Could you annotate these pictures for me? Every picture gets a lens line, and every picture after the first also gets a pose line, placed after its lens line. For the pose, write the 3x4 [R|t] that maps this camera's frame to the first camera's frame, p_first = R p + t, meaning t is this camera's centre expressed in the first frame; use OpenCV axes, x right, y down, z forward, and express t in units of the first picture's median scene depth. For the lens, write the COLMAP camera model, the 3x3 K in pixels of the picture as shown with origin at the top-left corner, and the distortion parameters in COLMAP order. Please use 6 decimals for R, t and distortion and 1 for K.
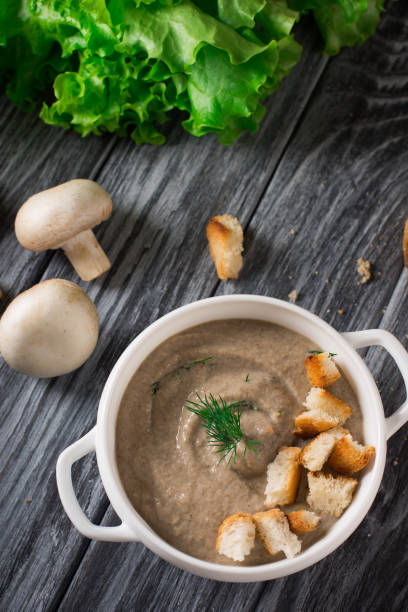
lens RADIAL K [[991.5, 0, 208.4], [0, 991.5, 299.5], [0, 0, 1]] dist [-0.141696, 0.000000]
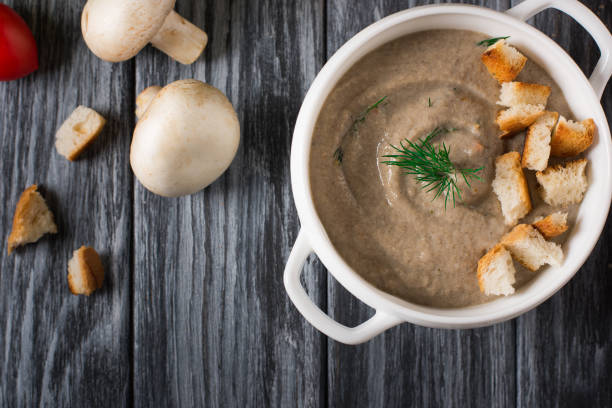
lens RADIAL K [[991.5, 0, 309.1], [0, 991.5, 205.9], [0, 0, 1]] dist [-0.141696, 0.000000]
pose [[0.904828, -0.423724, 0.041764, -0.121859], [0.390921, 0.865618, 0.312869, -0.144197], [-0.168722, -0.266766, 0.948878, 0.146304]]
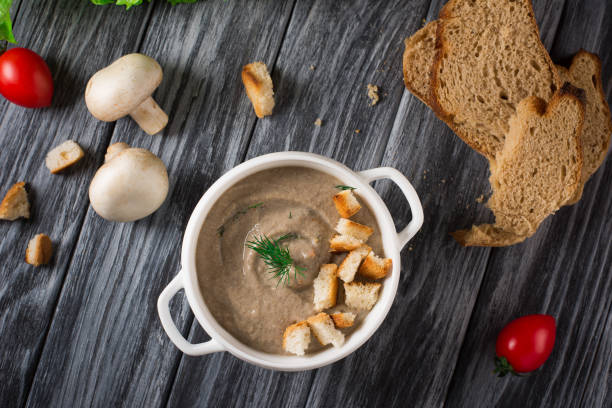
lens RADIAL K [[991.5, 0, 319.6], [0, 991.5, 203.8], [0, 0, 1]] dist [-0.141696, 0.000000]
pose [[0.990400, -0.129312, 0.048847, 0.014374], [0.108199, 0.945134, 0.308245, -0.304615], [-0.086027, -0.300001, 0.950052, -0.218610]]
